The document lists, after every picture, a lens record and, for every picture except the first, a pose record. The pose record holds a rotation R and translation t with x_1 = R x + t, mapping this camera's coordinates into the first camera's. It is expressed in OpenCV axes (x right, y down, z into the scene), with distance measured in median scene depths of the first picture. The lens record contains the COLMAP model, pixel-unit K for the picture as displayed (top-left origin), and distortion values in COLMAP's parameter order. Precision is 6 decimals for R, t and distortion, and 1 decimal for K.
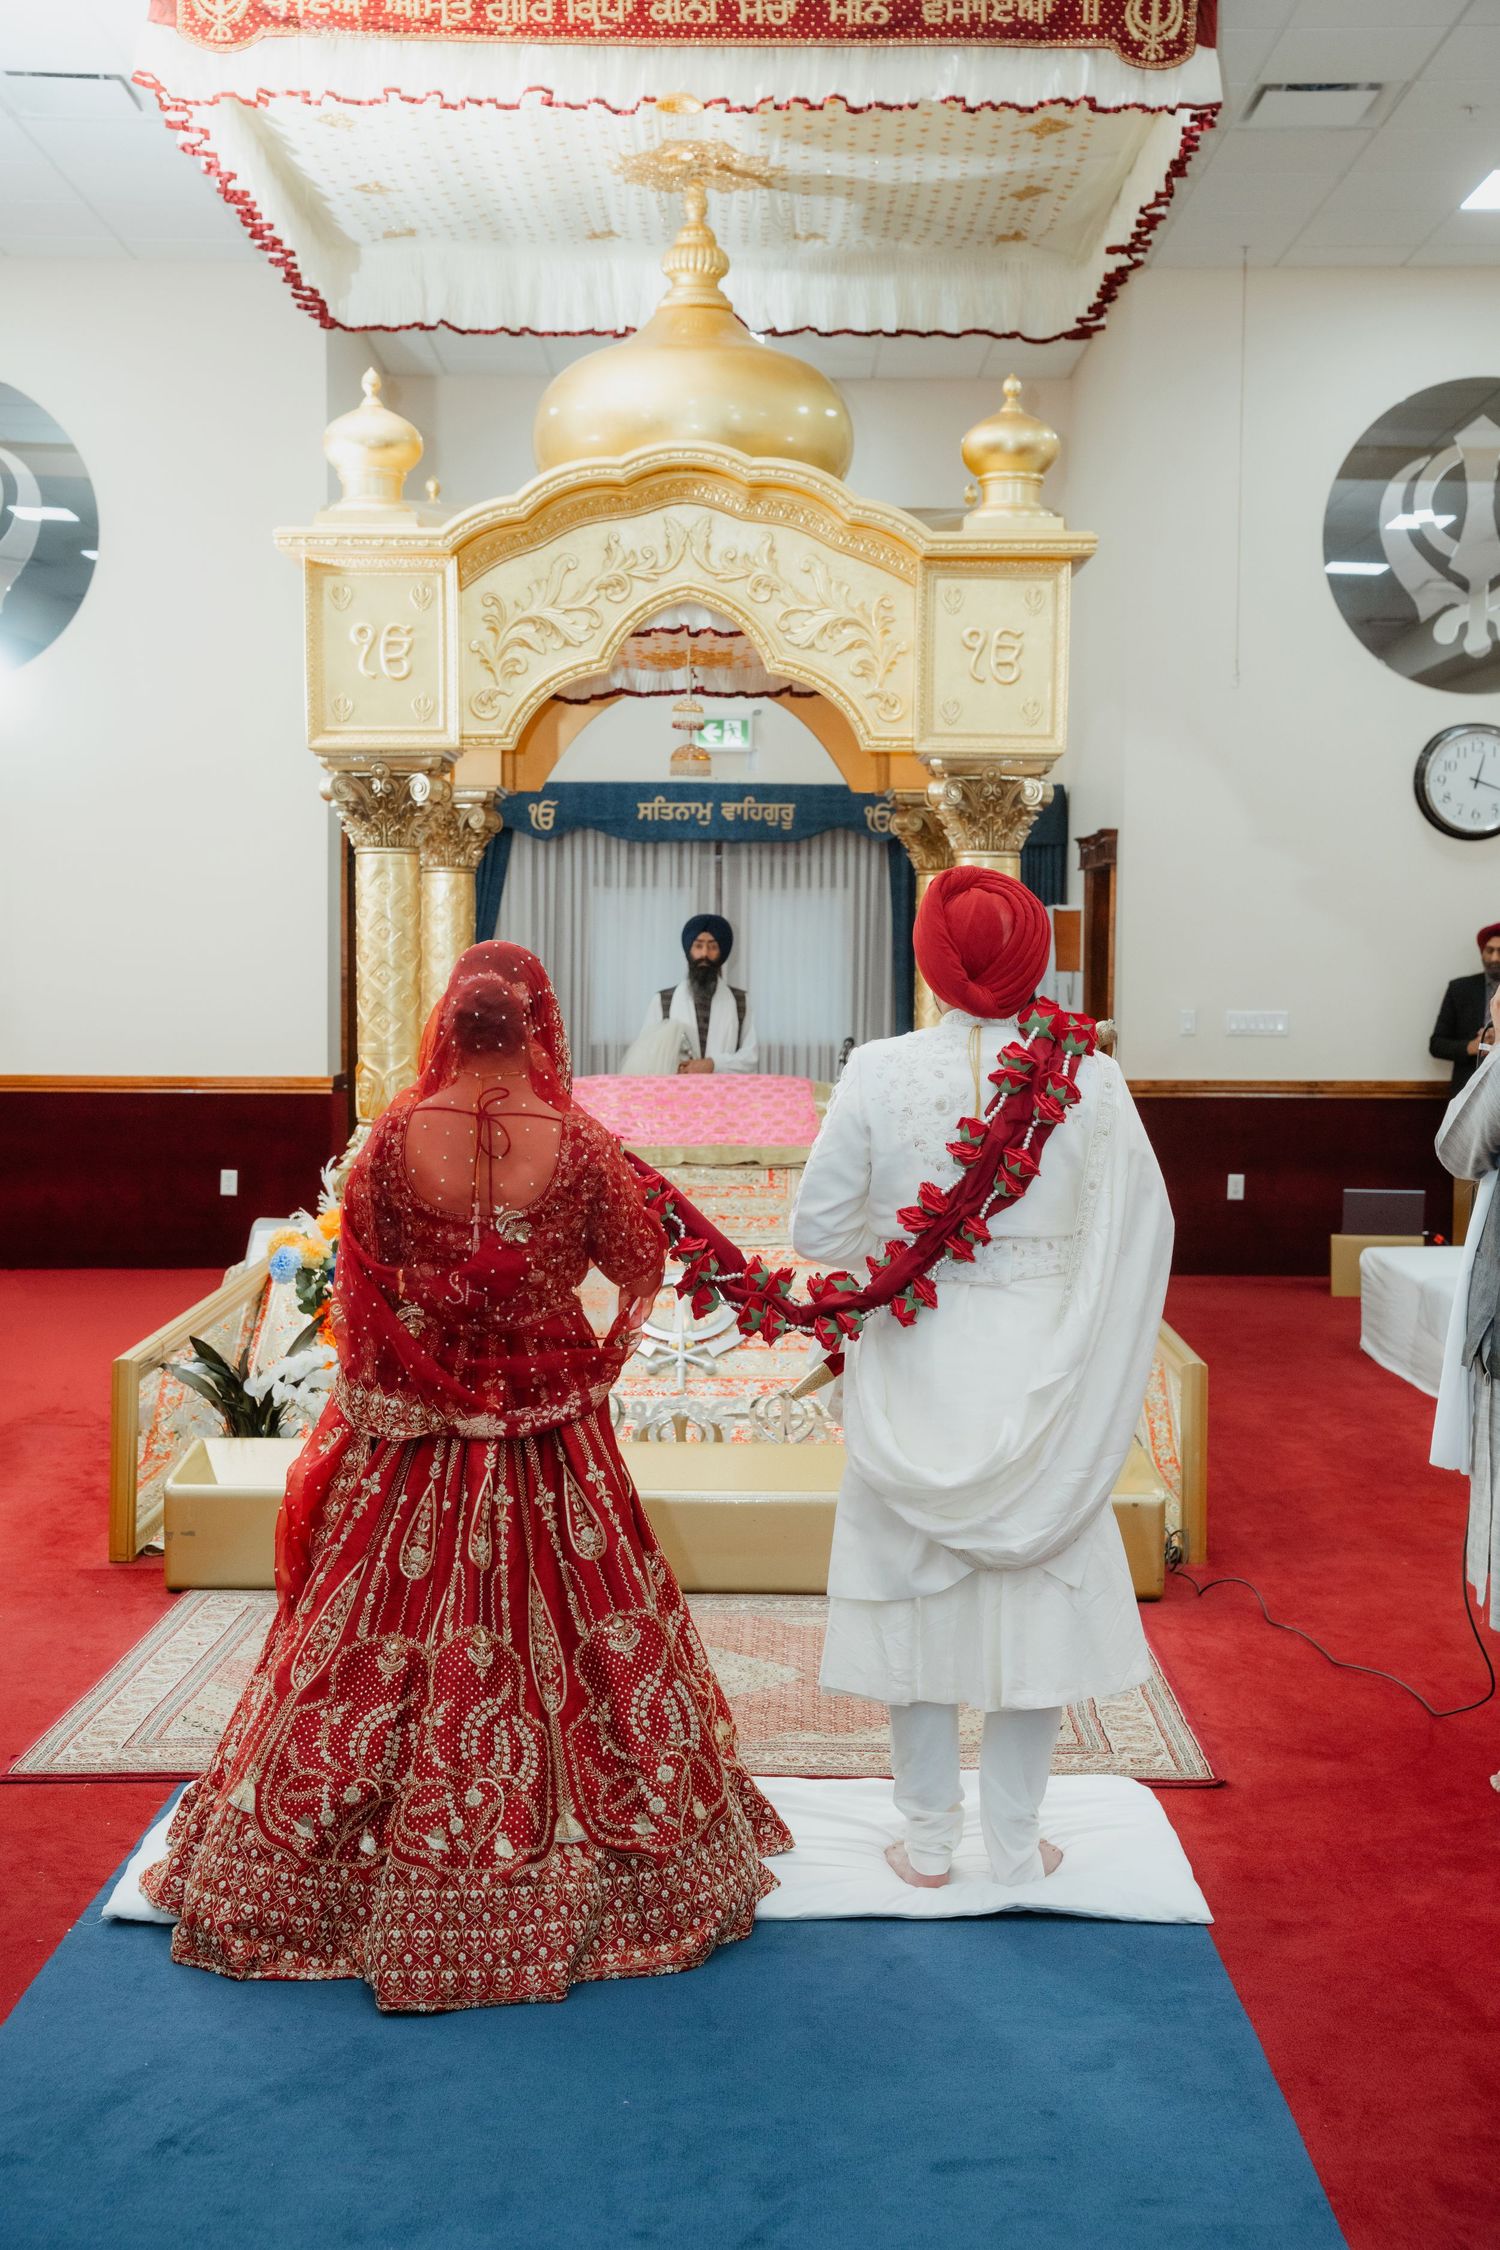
lens RADIAL K [[2907.9, 0, 755.0], [0, 2907.9, 1122.7], [0, 0, 1]] dist [-0.186769, 0.000000]
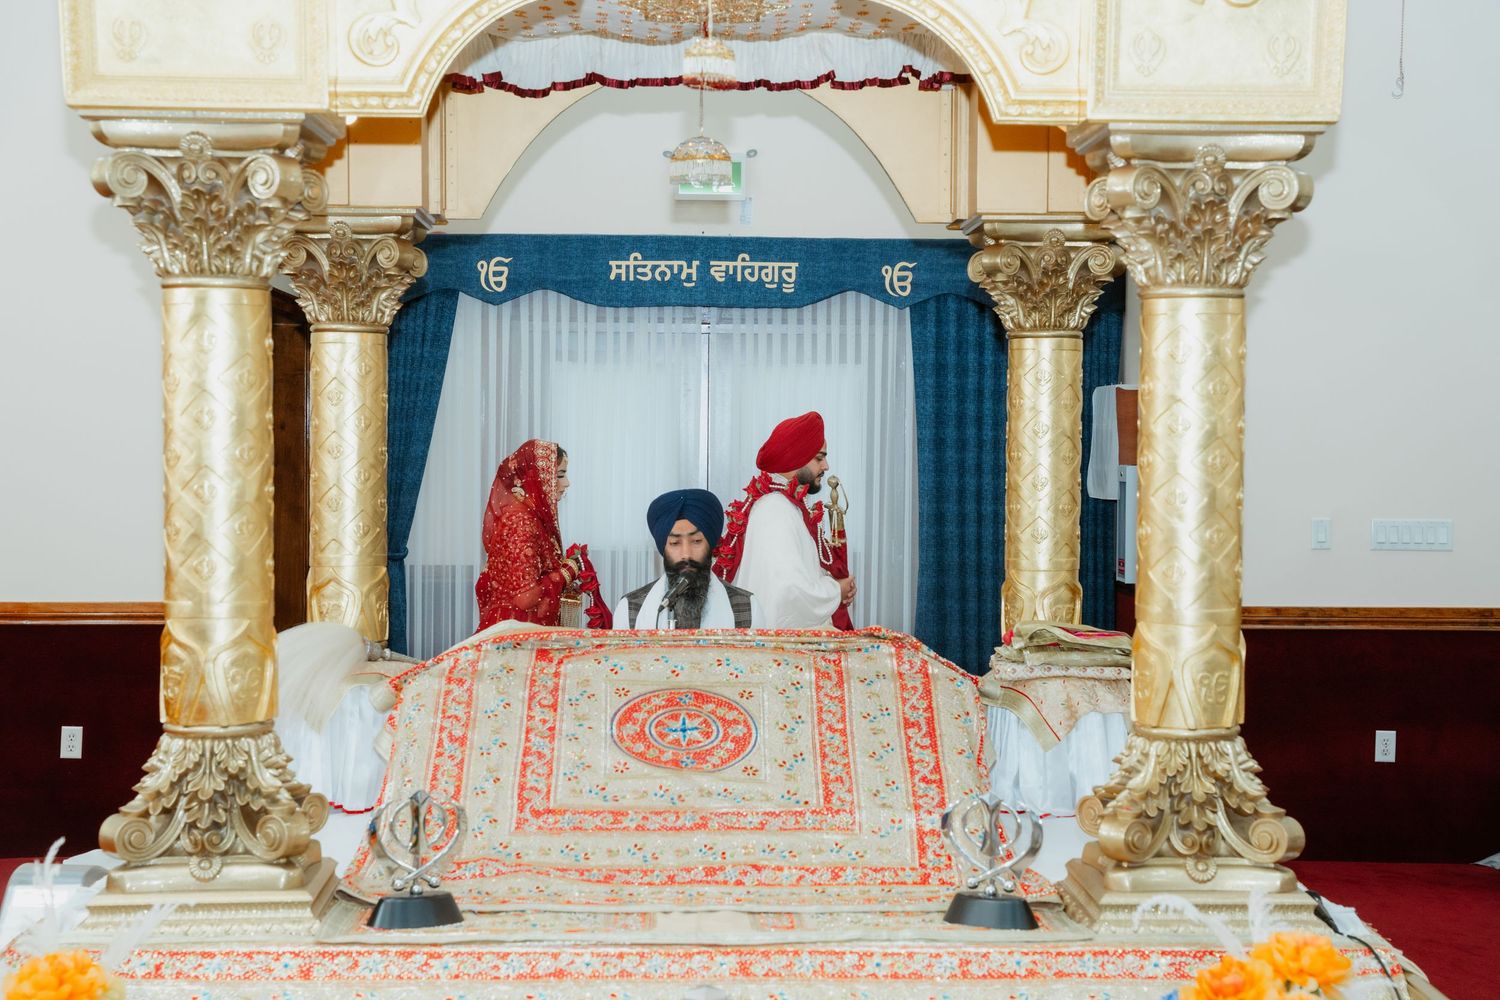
lens RADIAL K [[2494.2, 0, 743.7], [0, 2494.2, 502.3], [0, 0, 1]] dist [0.125463, 0.000000]
pose [[0.999814, 0.000774, 0.019247, -0.016347], [-0.000193, 0.999546, -0.030136, -0.020387], [-0.019261, 0.030126, 0.999360, 0.300427]]
